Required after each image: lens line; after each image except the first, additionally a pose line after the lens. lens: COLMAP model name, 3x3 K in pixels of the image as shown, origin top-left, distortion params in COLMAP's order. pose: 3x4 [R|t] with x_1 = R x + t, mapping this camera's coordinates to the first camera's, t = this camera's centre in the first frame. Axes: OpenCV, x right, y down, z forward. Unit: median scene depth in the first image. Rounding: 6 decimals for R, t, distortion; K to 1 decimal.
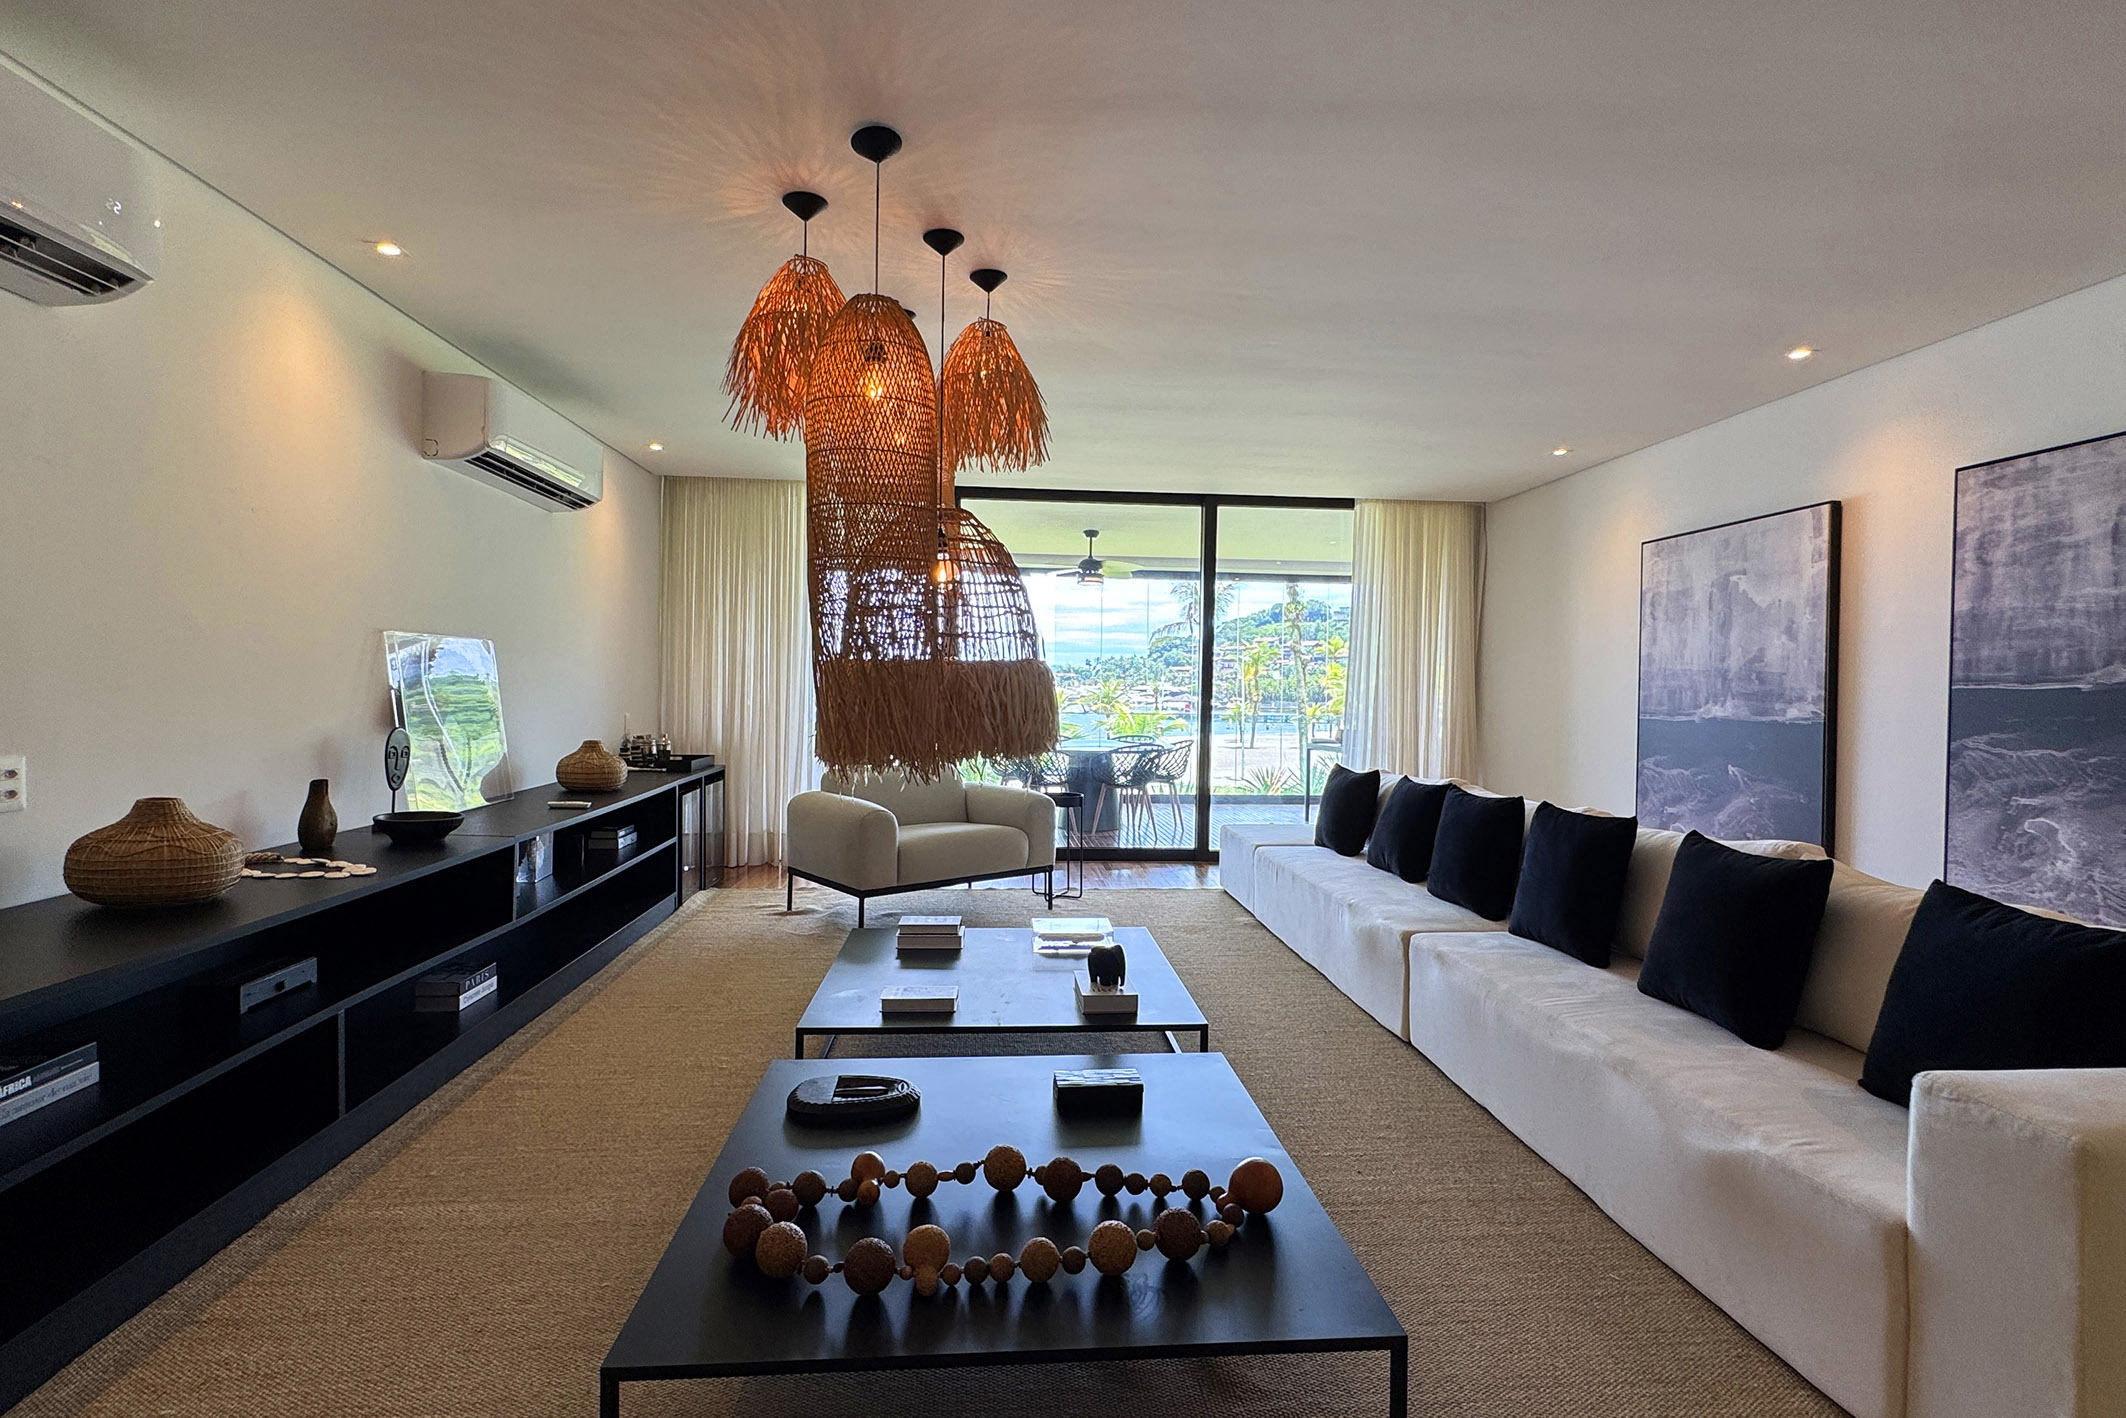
lens RADIAL K [[1012.2, 0, 1067.5], [0, 1012.2, 703.0], [0, 0, 1]] dist [-0.004598, 0.000028]
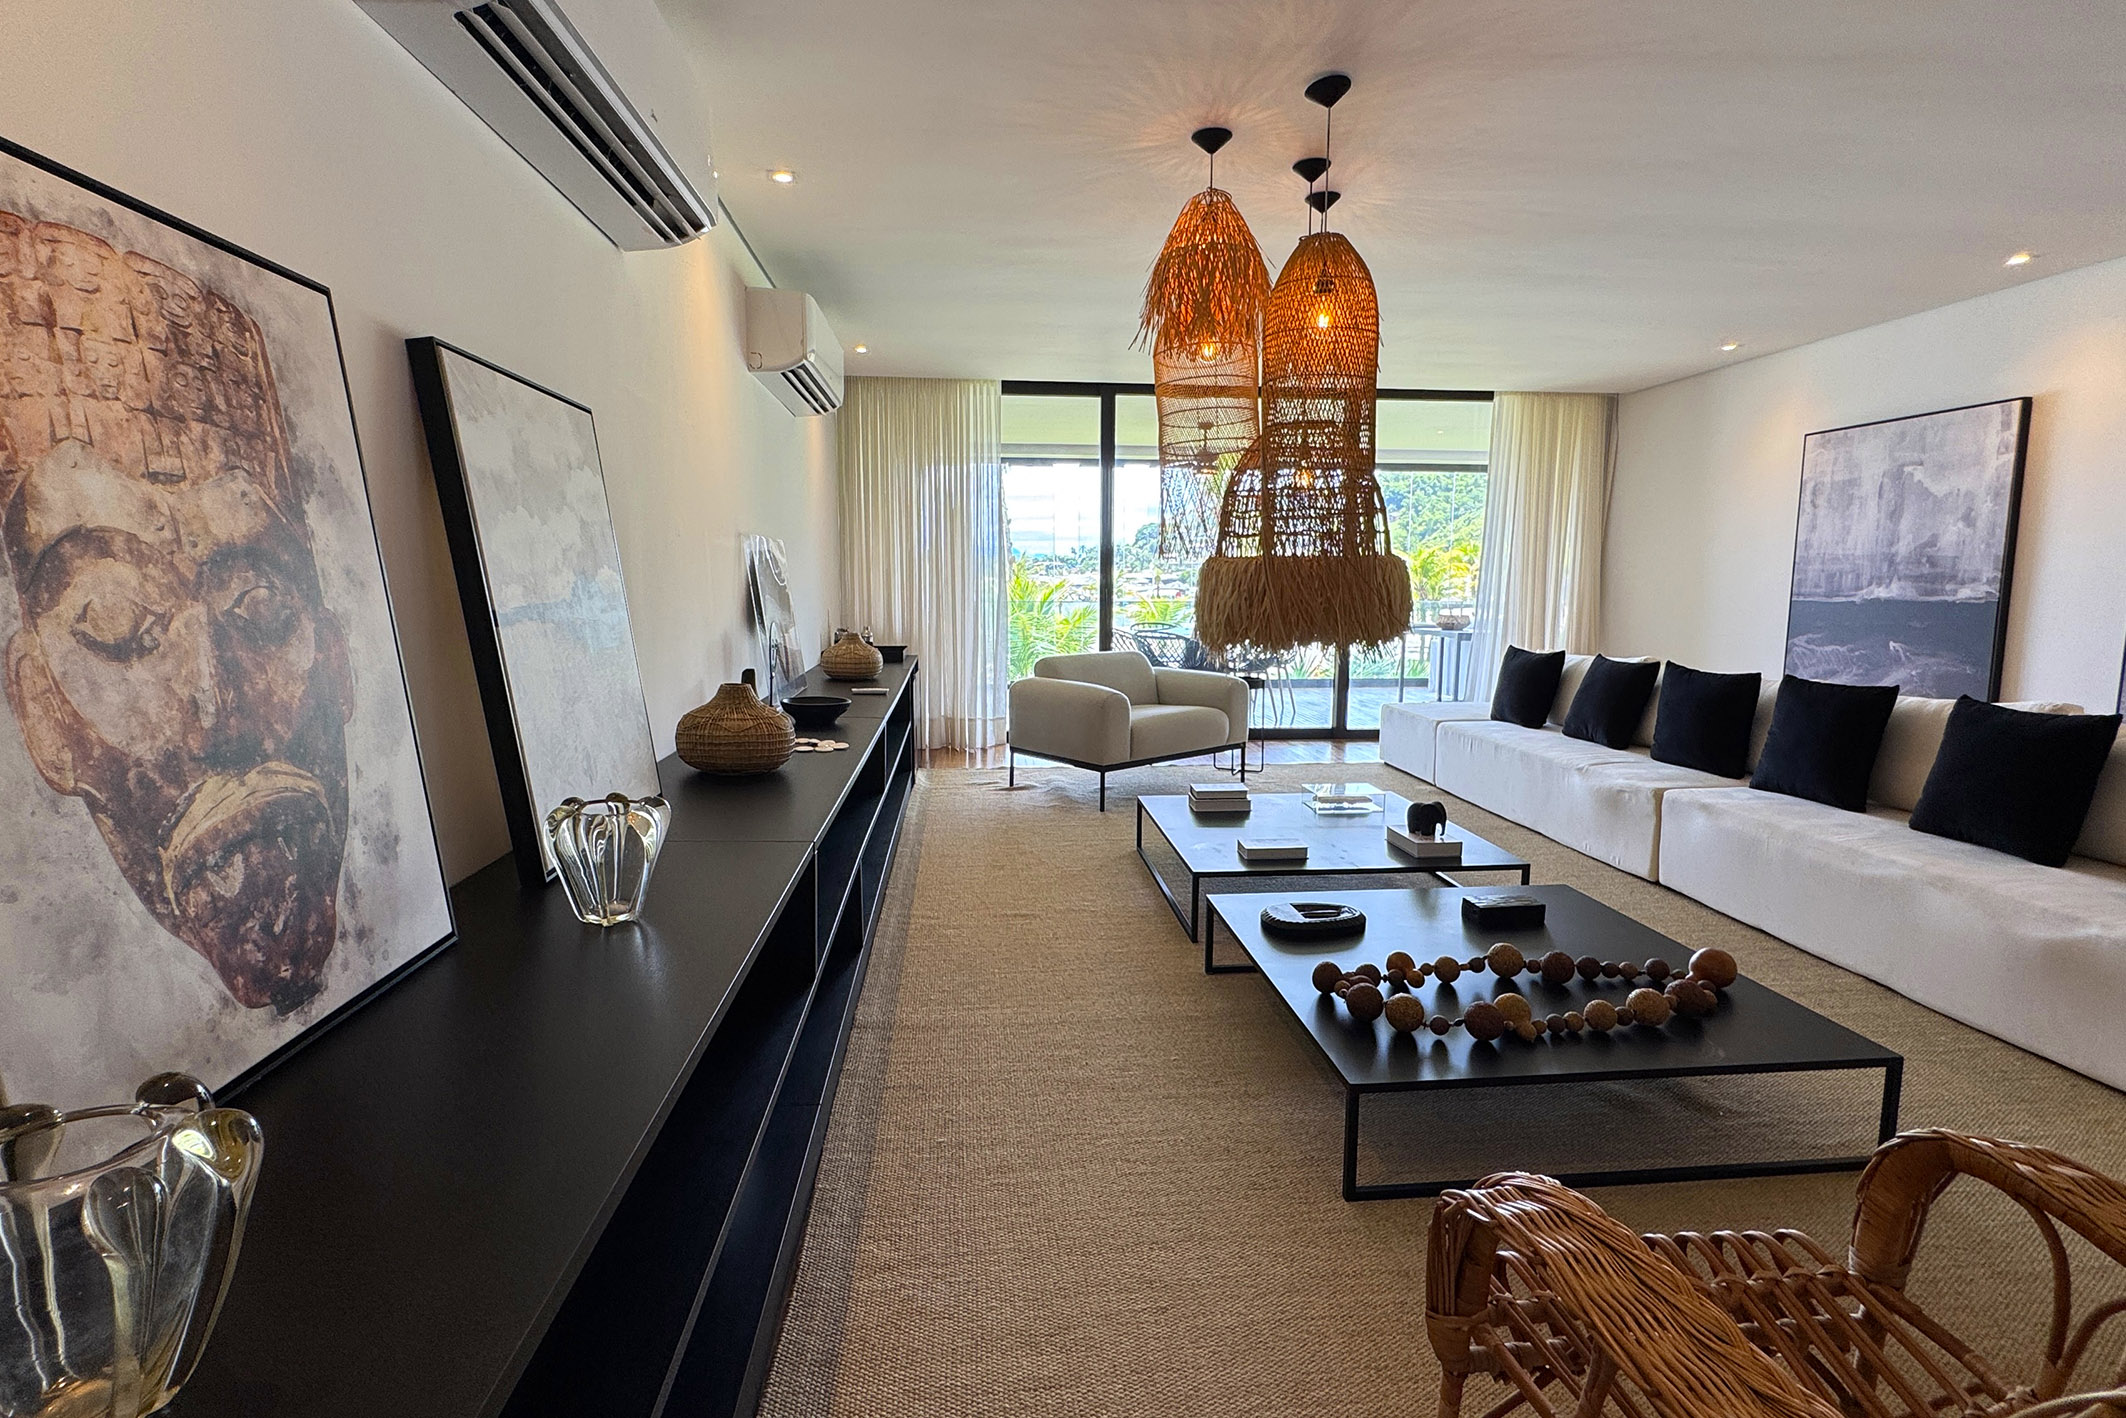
lens RADIAL K [[1004.6, 0, 1093.8], [0, 1004.6, 702.1], [0, 0, 1]] dist [0.000446, -0.000892]
pose [[0.999778, -0.014688, 0.015103, -0.254375], [0.012955, 0.993952, 0.109046, -0.003810], [-0.016613, -0.108826, 0.993922, -0.091836]]
